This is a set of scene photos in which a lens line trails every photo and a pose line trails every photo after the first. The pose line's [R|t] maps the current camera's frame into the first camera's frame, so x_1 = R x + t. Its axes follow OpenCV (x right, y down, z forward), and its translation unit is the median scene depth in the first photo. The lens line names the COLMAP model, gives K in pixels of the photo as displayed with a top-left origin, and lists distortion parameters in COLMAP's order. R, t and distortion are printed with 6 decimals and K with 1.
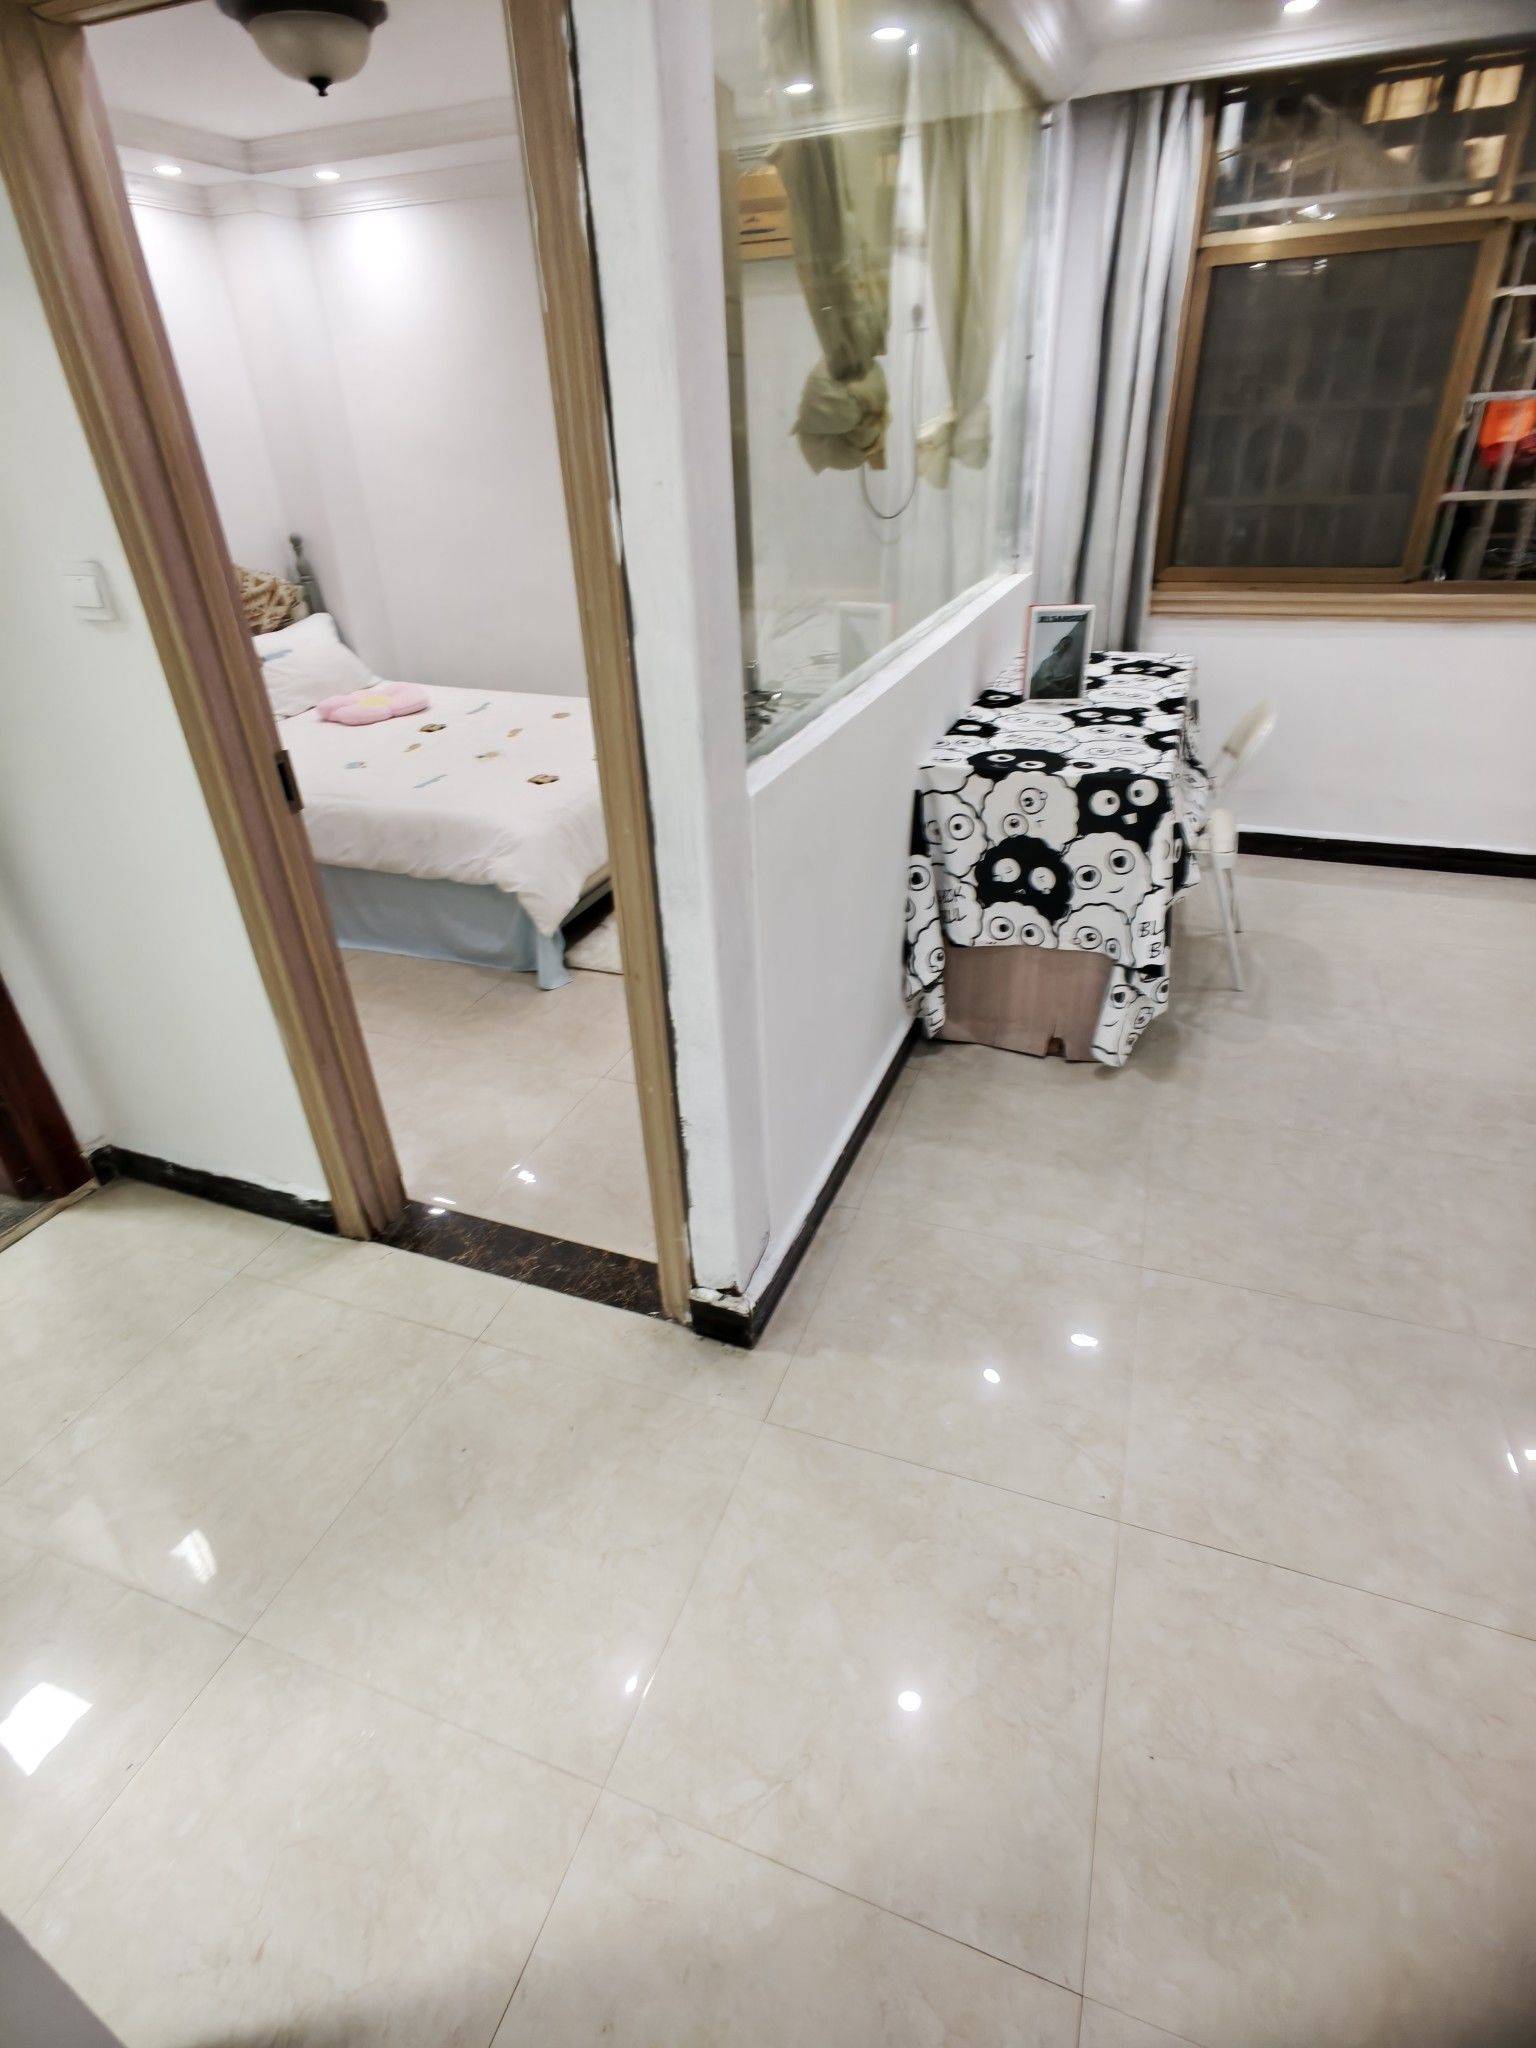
lens RADIAL K [[1038.6, 0, 767.8], [0, 1038.6, 1024.2], [0, 0, 1]] dist [-0.003186, 0.009113]
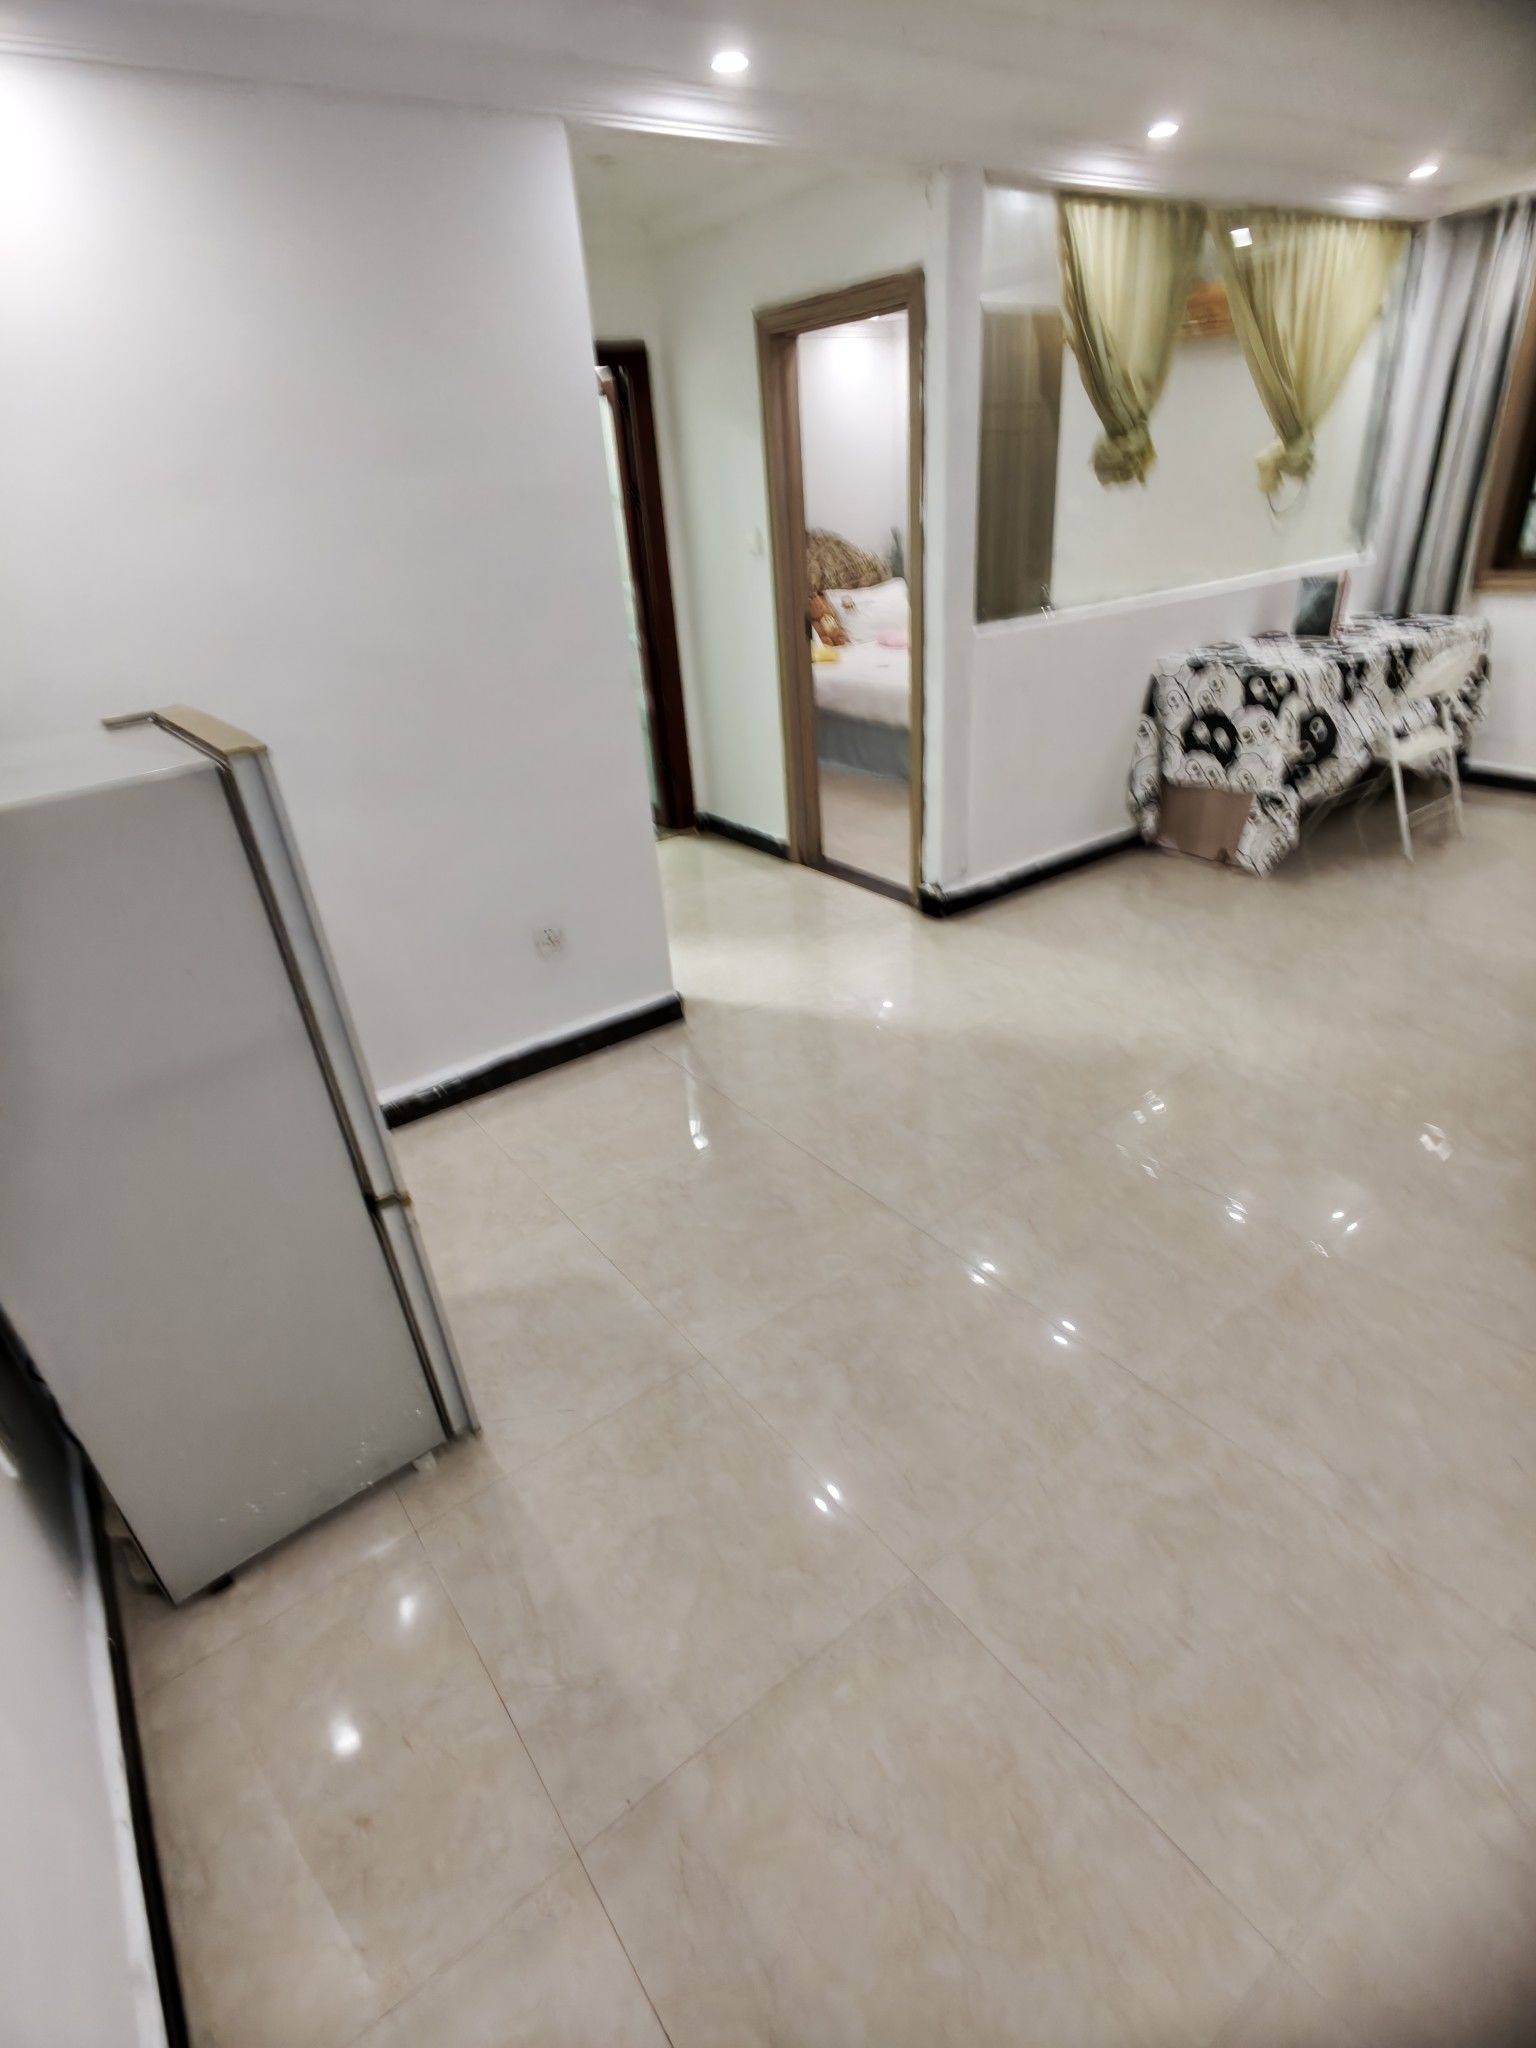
lens RADIAL K [[1038.6, 0, 776.0], [0, 1038.6, 1011.0], [0, 0, 1]] dist [-0.003186, 0.009113]
pose [[0.843893, 0.233478, -0.483045, 0.556168], [-0.242905, 0.969050, 0.044024, 0.361617], [0.478373, 0.080182, 0.874488, -0.683968]]
